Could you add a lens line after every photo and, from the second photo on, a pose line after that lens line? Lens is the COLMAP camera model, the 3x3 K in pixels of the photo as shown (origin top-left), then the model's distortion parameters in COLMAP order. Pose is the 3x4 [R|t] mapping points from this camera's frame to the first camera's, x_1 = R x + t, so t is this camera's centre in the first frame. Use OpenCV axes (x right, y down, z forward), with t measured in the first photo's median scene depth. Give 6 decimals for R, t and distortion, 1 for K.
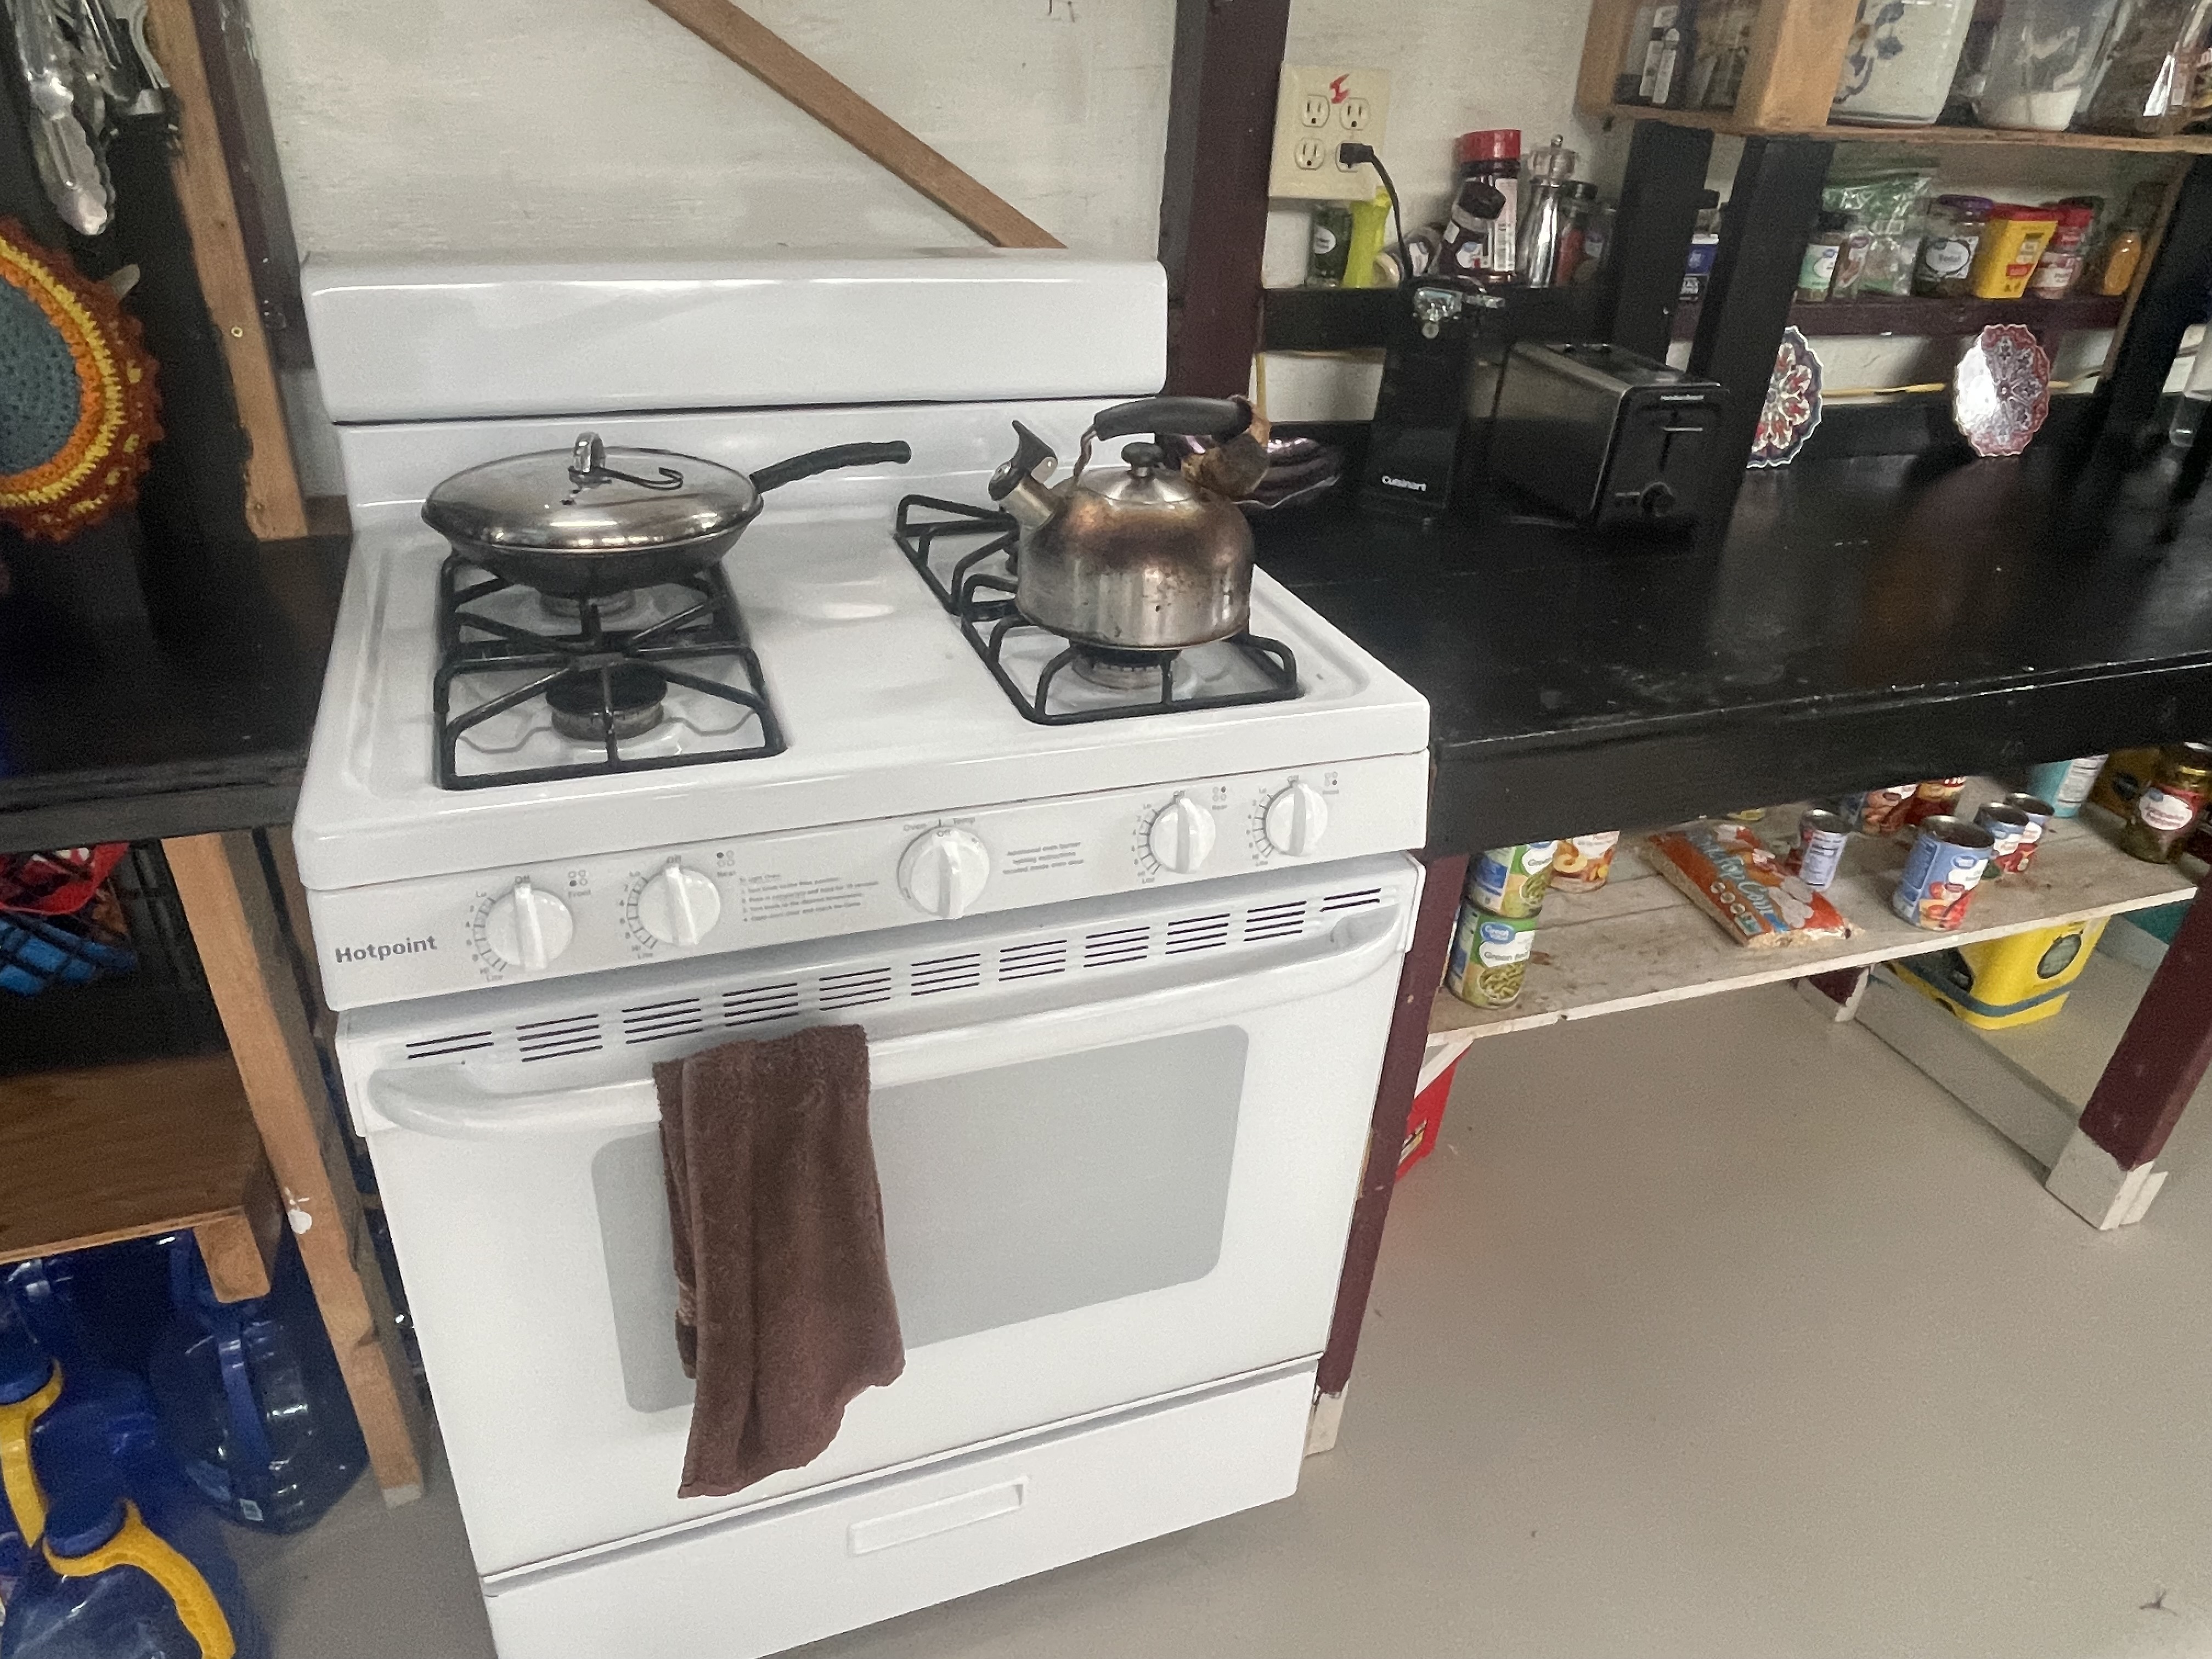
lens RADIAL K [[1457.9, 0, 1092.4], [0, 1457.9, 824.2], [0, 0, 1]] dist [0.001740, -0.002759]
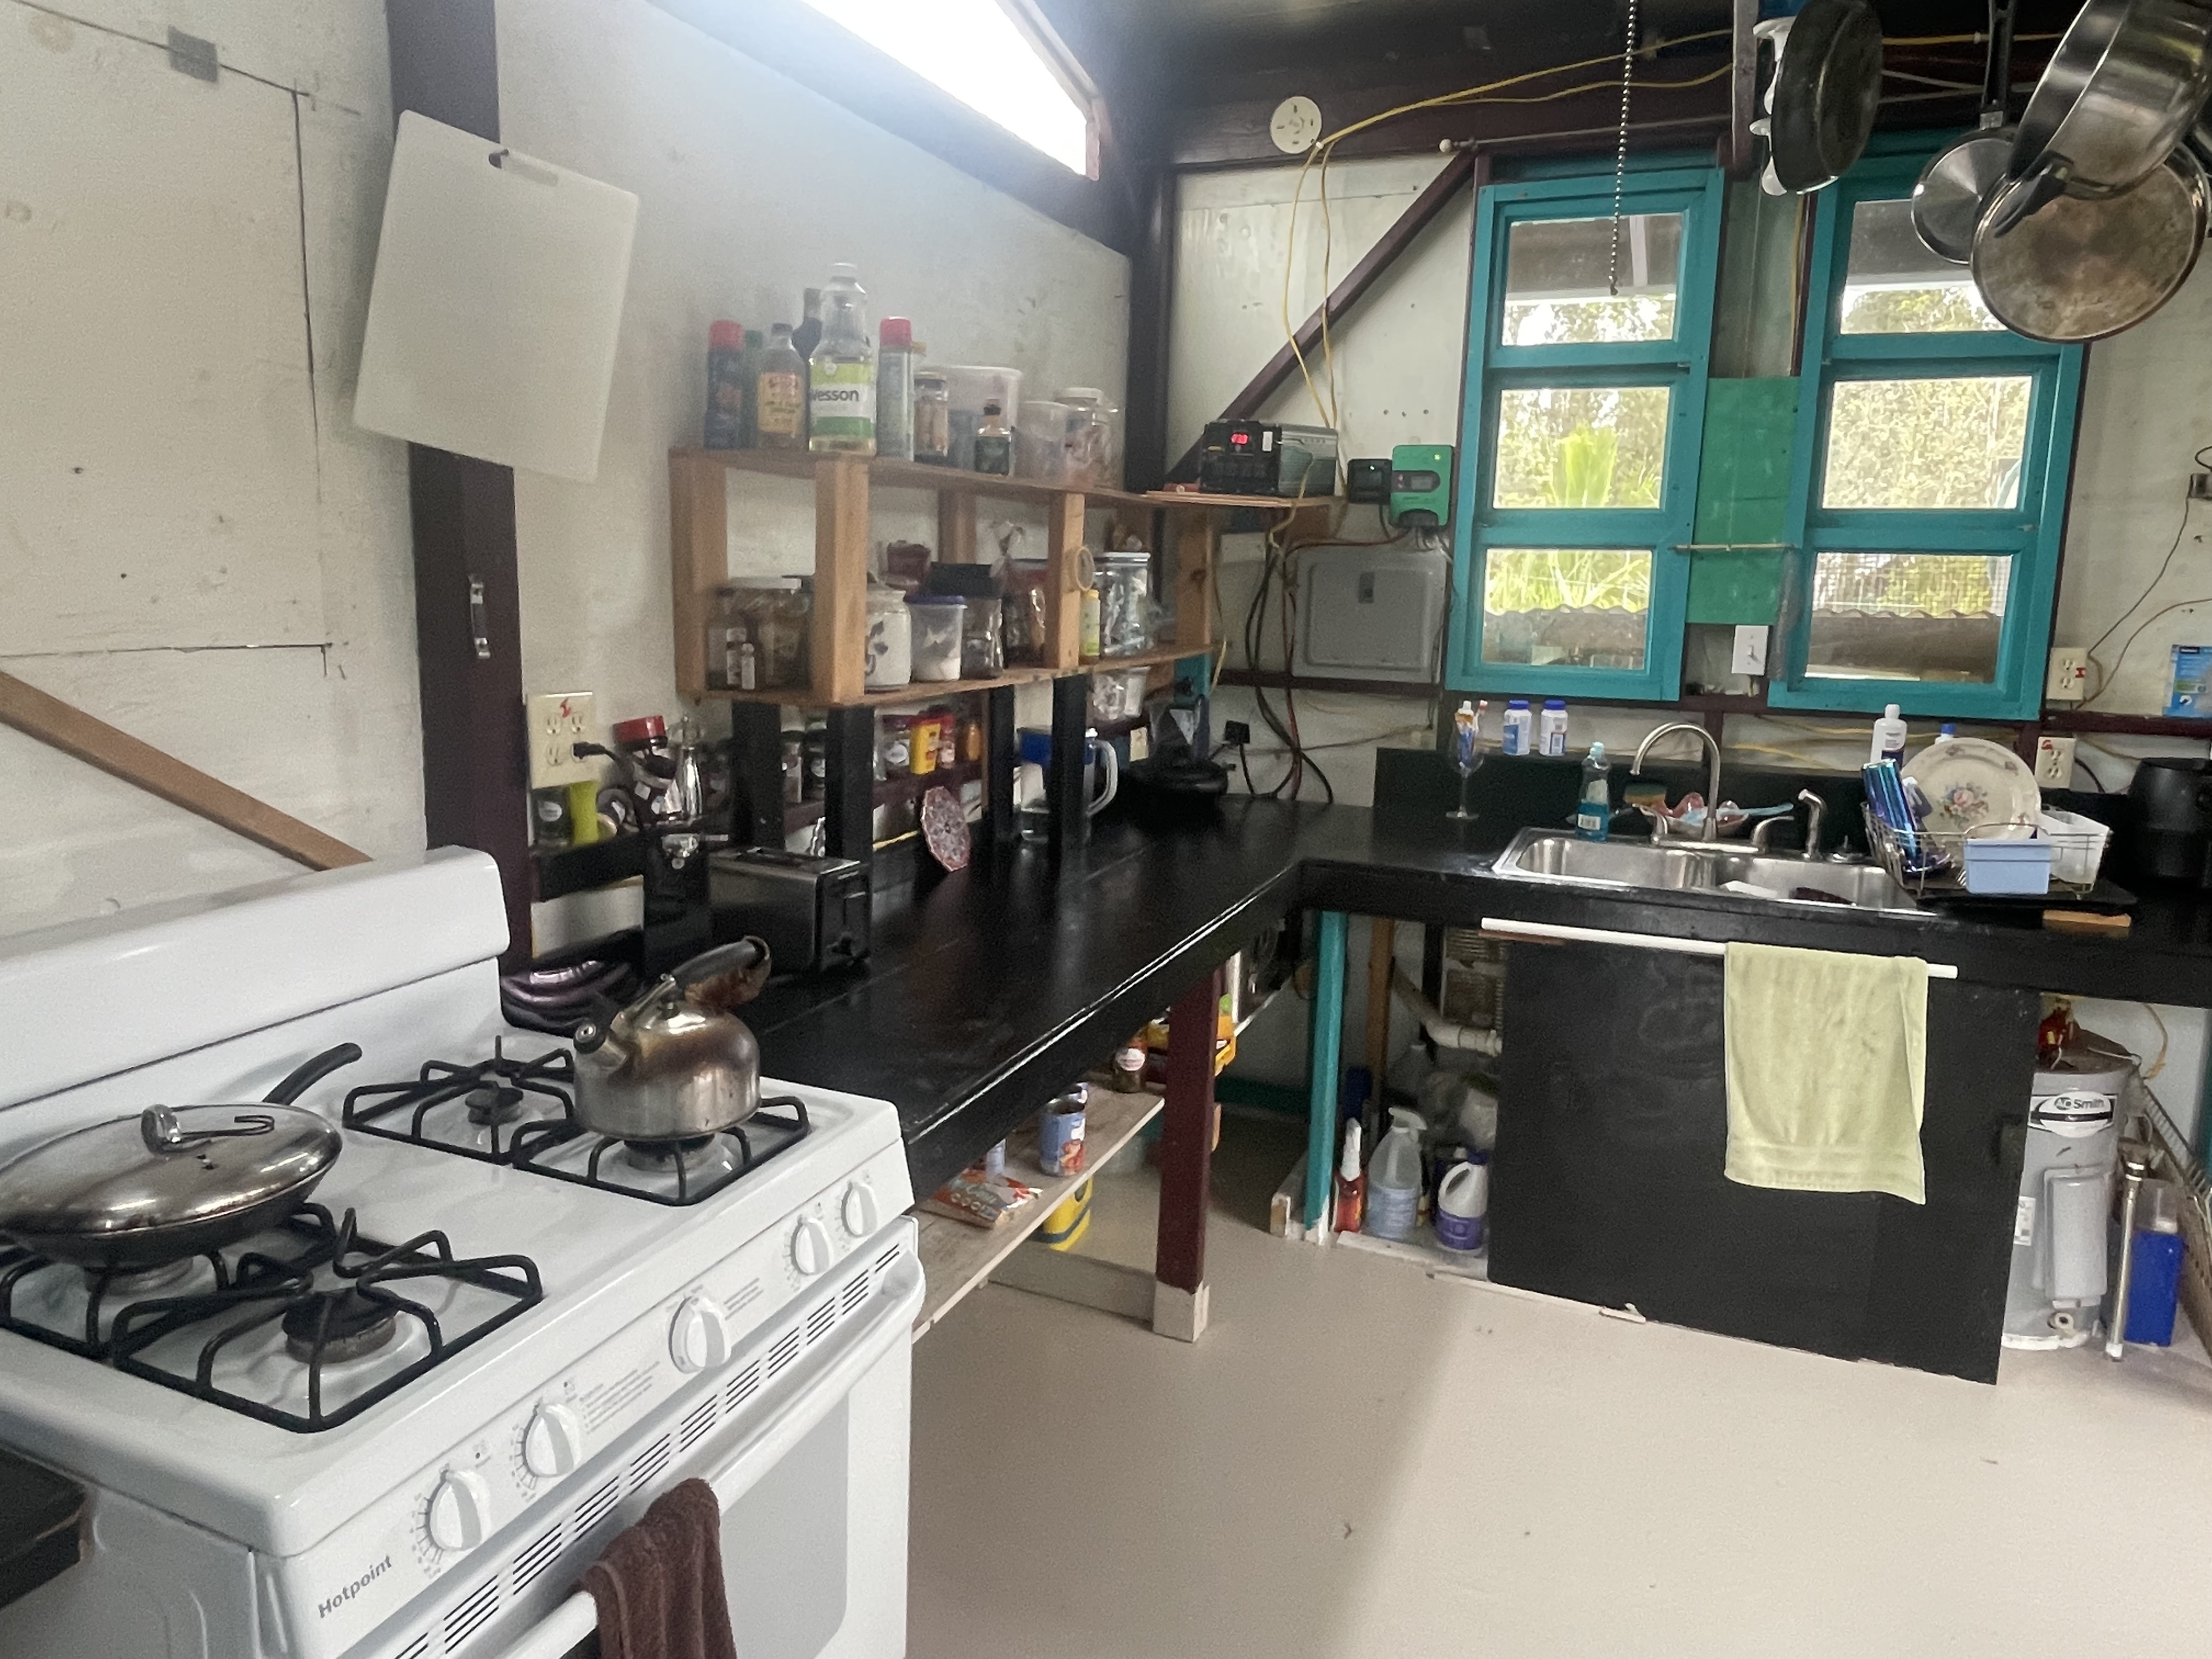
lens RADIAL K [[1466.8, 0, 1097.9], [0, 1466.8, 816.4], [0, 0, 1]] dist [0.002237, -0.004737]
pose [[0.673708, -0.156528, 0.722230, -0.437991], [0.364196, 0.920711, -0.140184, -0.046306], [-0.643023, 0.357477, 0.677297, -0.160223]]
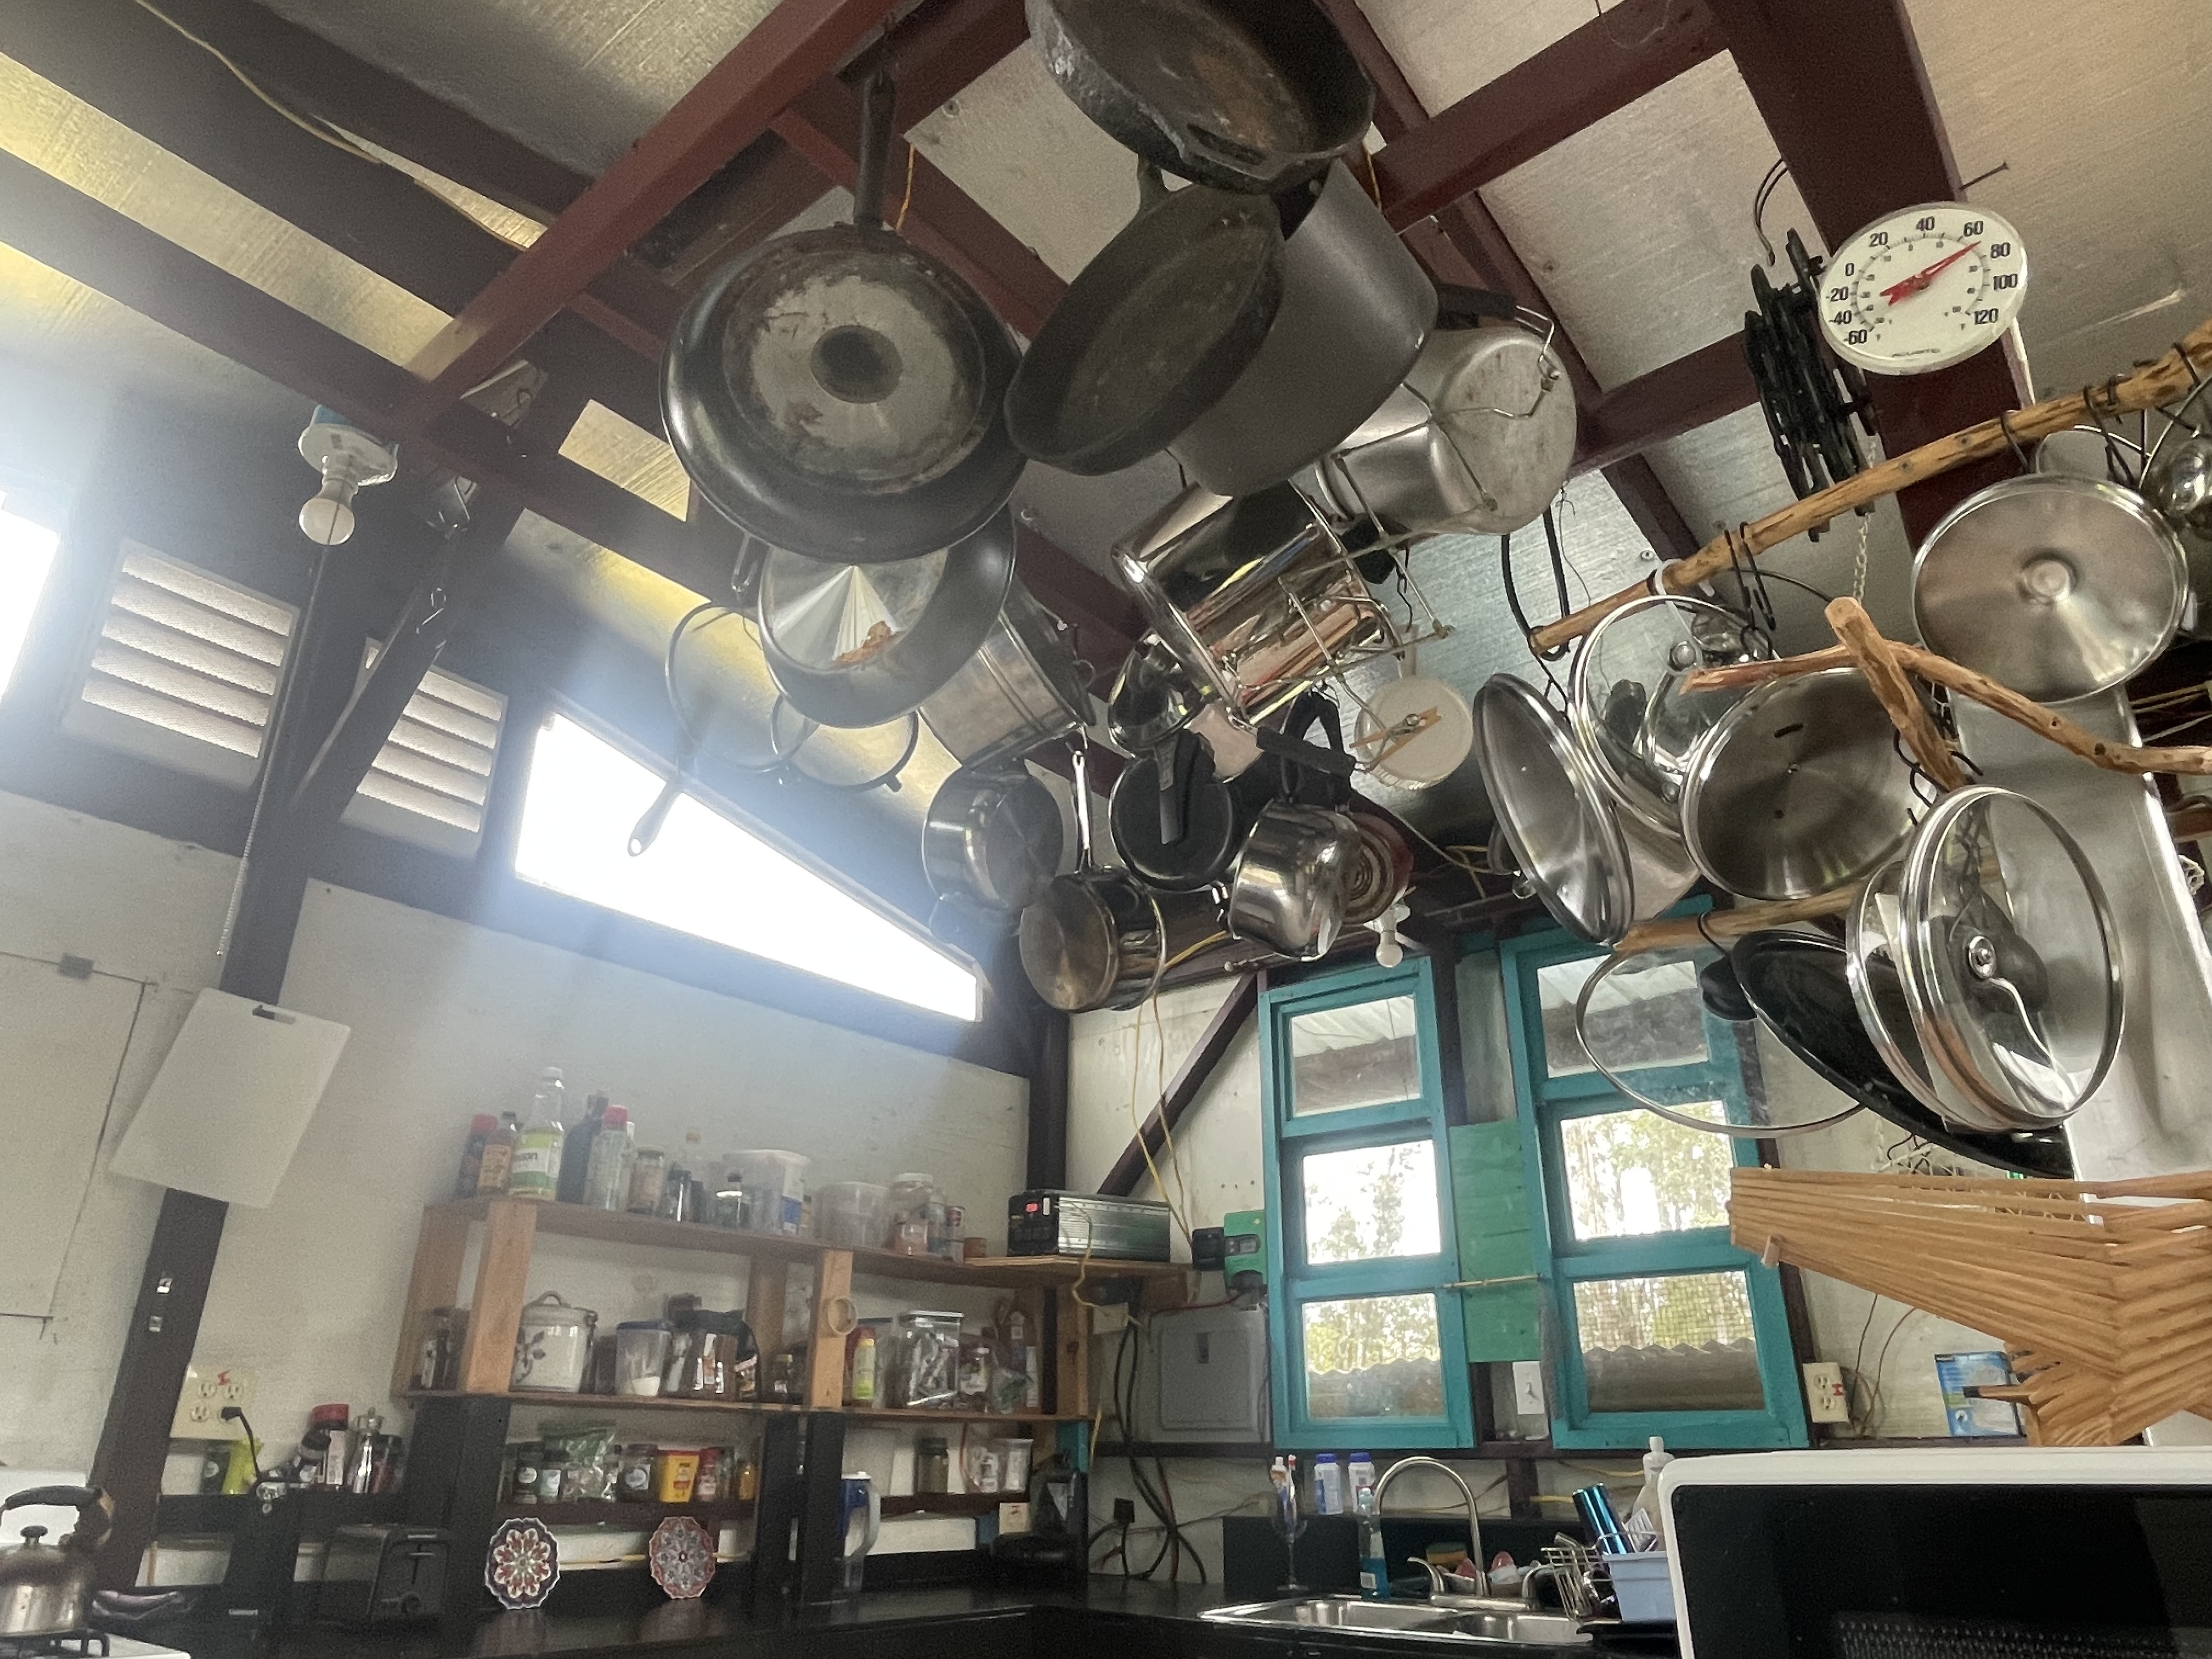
lens RADIAL K [[1466.8, 0, 1097.9], [0, 1466.8, 816.4], [0, 0, 1]] dist [0.002237, -0.004737]
pose [[0.859916, 0.169405, 0.481505, 0.097856], [0.274583, 0.641683, -0.716134, 0.589772], [-0.430290, 0.748028, 0.505278, -0.823228]]
